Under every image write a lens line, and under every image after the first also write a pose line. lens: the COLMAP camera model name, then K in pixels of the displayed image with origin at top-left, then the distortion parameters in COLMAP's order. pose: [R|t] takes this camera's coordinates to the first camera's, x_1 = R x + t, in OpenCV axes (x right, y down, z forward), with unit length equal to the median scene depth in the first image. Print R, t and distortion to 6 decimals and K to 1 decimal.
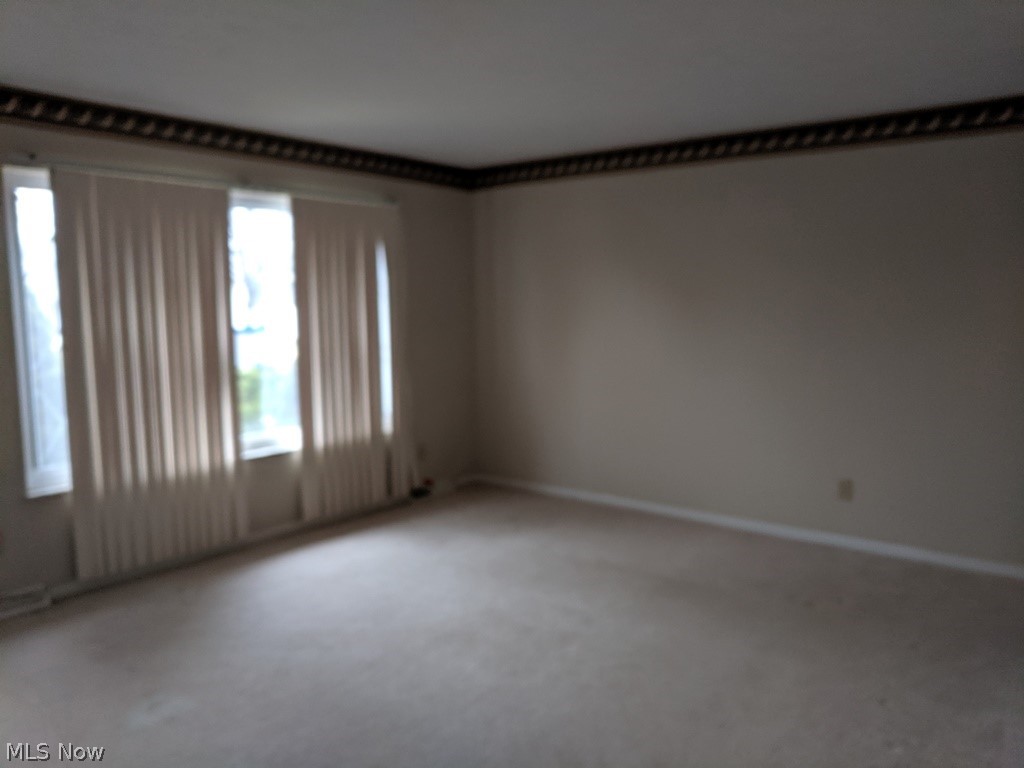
lens RADIAL K [[752.4, 0, 512.0], [0, 752.4, 384.0], [0, 0, 1]] dist [-0.049203, 0.058906]
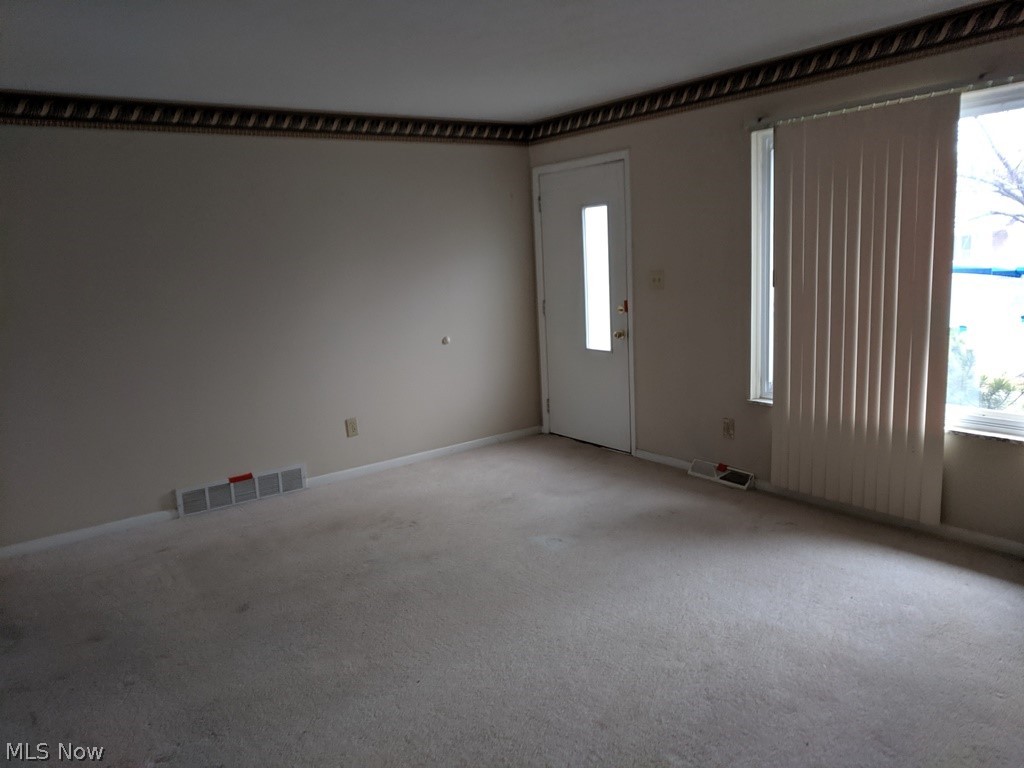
lens RADIAL K [[752.4, 0, 512.0], [0, 752.4, 384.0], [0, 0, 1]] dist [-0.049203, 0.058906]
pose [[-0.247118, 0.203114, -0.947458, 0.585815], [-0.056888, 0.973056, 0.223439, -0.123442], [0.967314, 0.109115, -0.228905, 0.830094]]
